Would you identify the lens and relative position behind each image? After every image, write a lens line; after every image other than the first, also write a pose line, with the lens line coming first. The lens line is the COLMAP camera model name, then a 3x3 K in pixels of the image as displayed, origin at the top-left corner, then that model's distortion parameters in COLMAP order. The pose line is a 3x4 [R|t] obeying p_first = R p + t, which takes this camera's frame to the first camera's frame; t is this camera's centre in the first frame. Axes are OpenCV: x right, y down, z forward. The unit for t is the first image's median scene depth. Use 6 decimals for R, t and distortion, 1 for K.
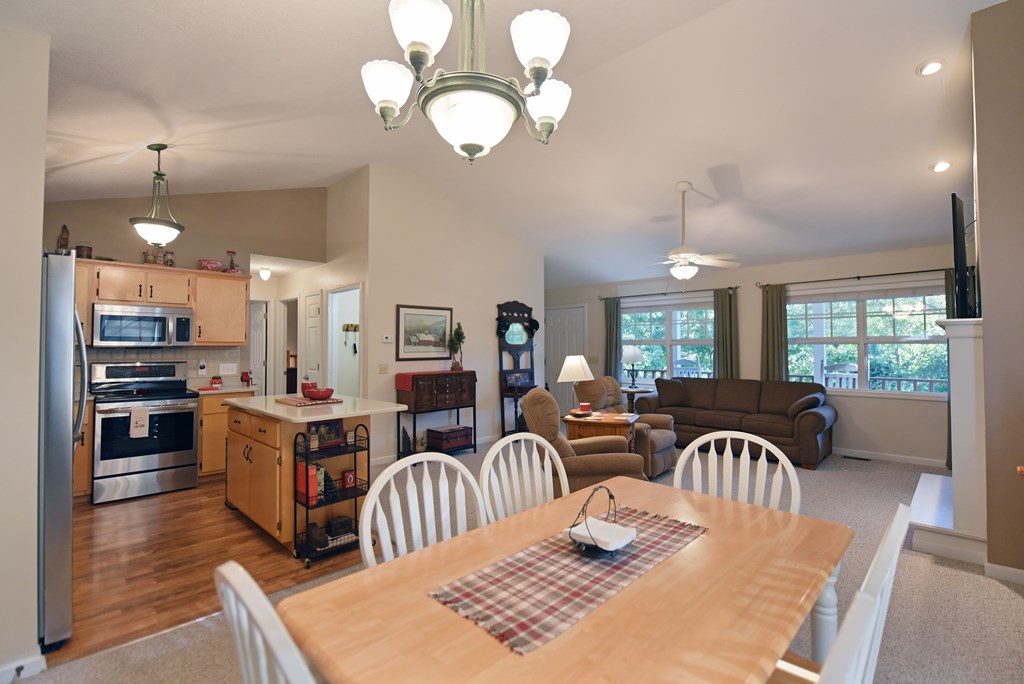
lens RADIAL K [[464.6, 0, 513.2], [0, 464.6, 337.3], [0, 0, 1]] dist [-0.001287, -0.000100]
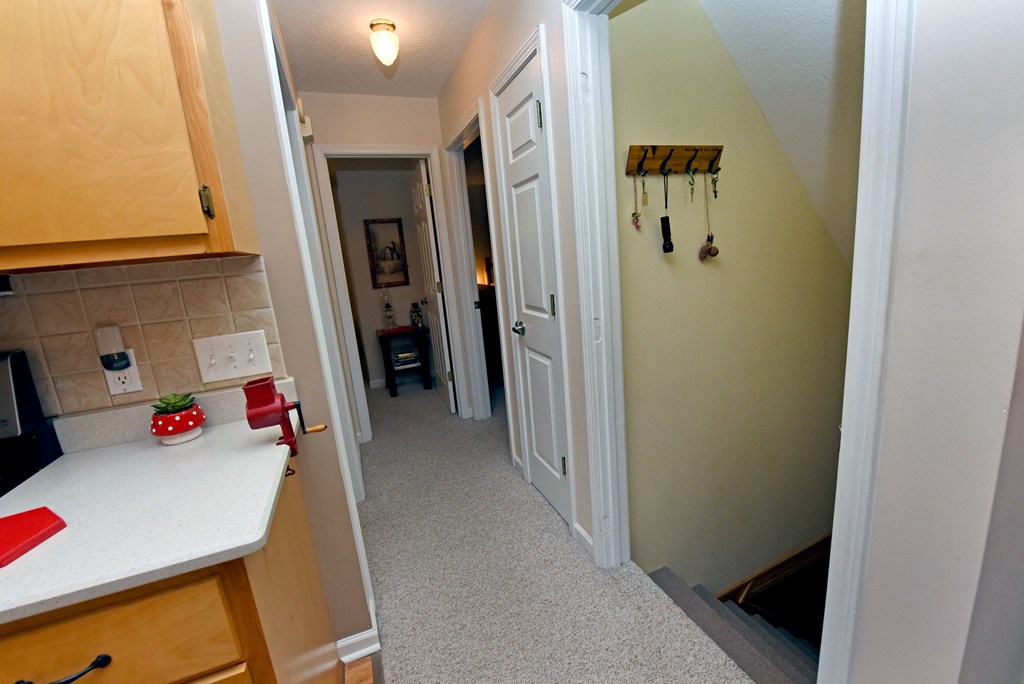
lens RADIAL K [[410.3, 0, 513.0], [0, 410.3, 339.3], [0, 0, 1]] dist [-0.018977, -0.000215]
pose [[0.914040, 0.005867, -0.405583, -0.357981], [0.092545, 0.970507, 0.222601, 0.023818], [0.394927, -0.241000, 0.886539, 0.795153]]
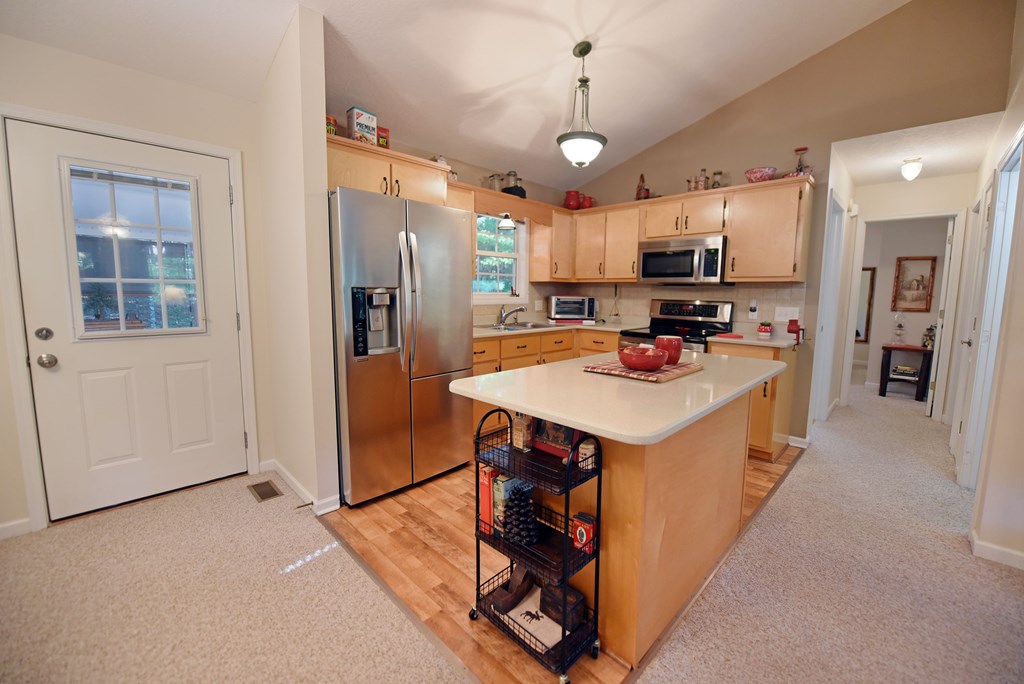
lens RADIAL K [[410.3, 0, 515.2], [0, 410.3, 336.5], [0, 0, 1]] dist [-0.018977, -0.000215]
pose [[-0.004091, 0.108177, -0.994123, 0.033342], [0.008391, 0.994100, 0.108140, 0.027239], [0.999956, -0.007900, -0.004974, 0.521610]]
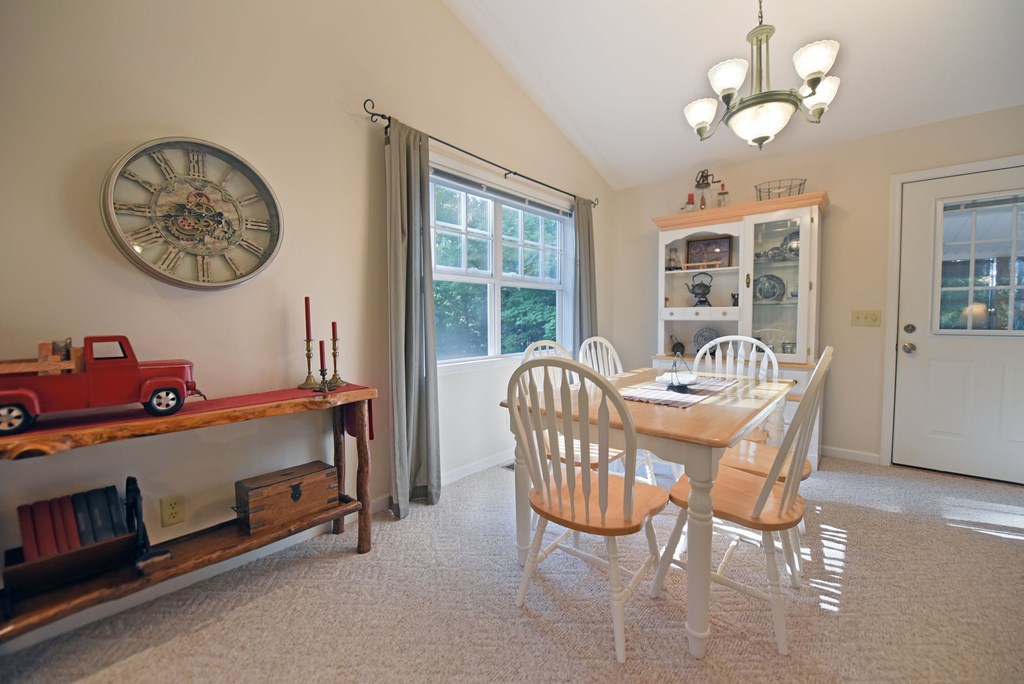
lens RADIAL K [[410.3, 0, 508.1], [0, 410.3, 335.8], [0, 0, 1]] dist [-0.018977, -0.000215]
pose [[-0.997466, 0.006421, -0.070849, 0.207214], [0.004670, 0.999680, 0.024858, 0.052509], [0.070986, 0.024464, -0.997177, 0.564007]]
